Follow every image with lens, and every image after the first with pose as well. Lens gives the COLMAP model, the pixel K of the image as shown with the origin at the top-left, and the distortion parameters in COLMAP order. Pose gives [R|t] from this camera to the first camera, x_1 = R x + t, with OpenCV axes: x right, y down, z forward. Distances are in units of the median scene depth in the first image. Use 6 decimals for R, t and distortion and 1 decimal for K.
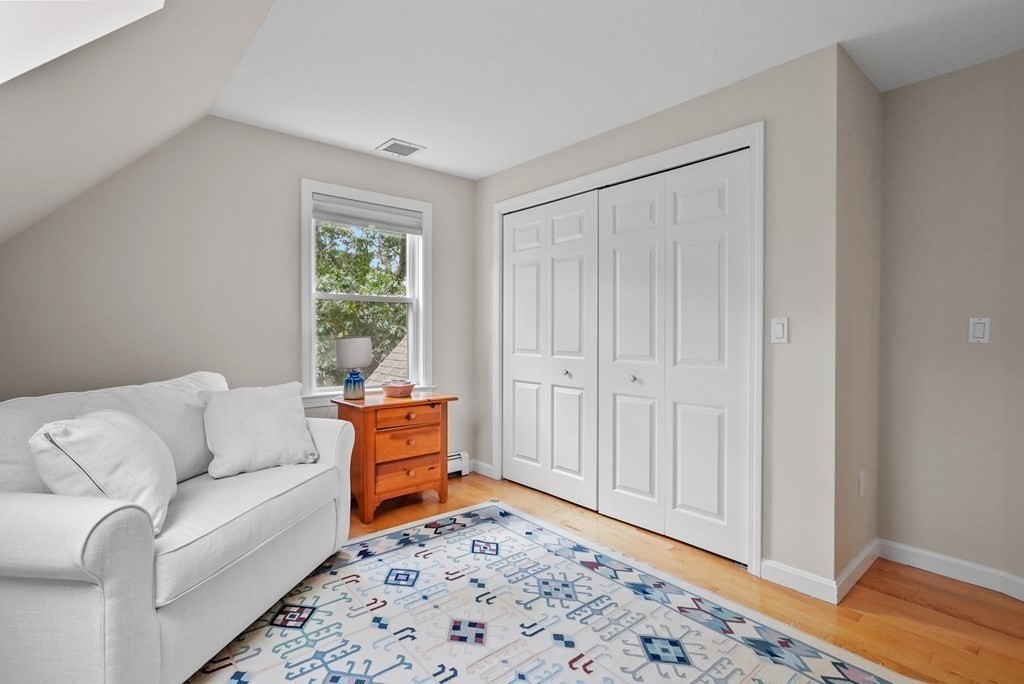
lens RADIAL K [[496.7, 0, 512.8], [0, 496.7, 338.4], [0, 0, 1]] dist [-0.009115, 0.001344]
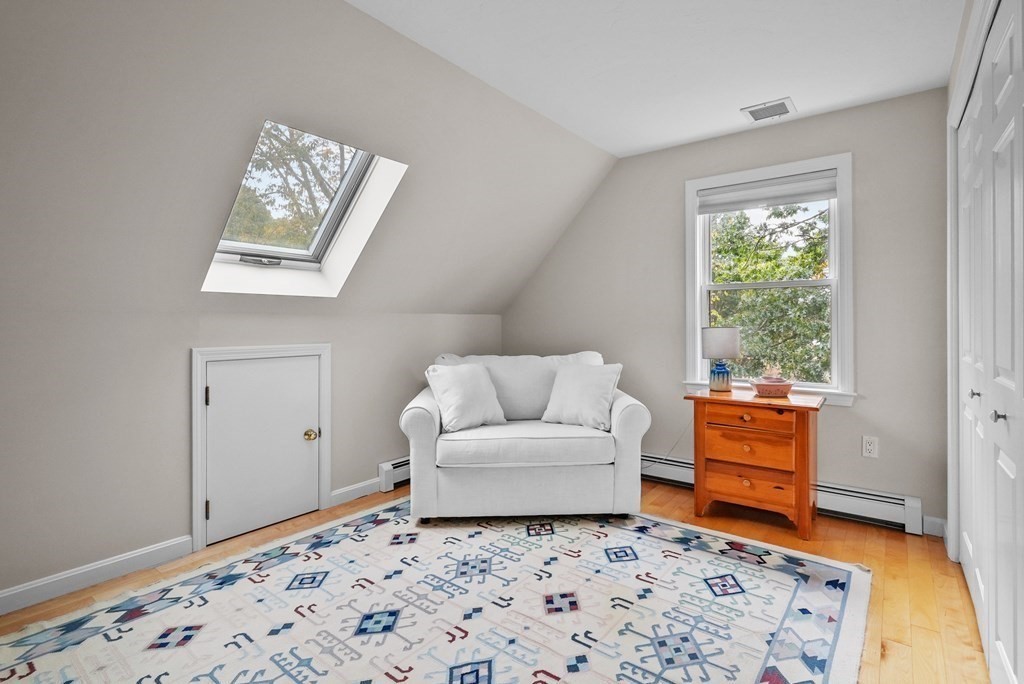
lens RADIAL K [[496.7, 0, 506.8], [0, 496.7, 323.0], [0, 0, 1]] dist [-0.009115, 0.001344]
pose [[0.188305, -0.002262, -0.982108, 0.671590], [-0.008132, 0.999959, -0.003862, -0.004993], [0.982077, 0.008714, 0.188279, 0.484517]]
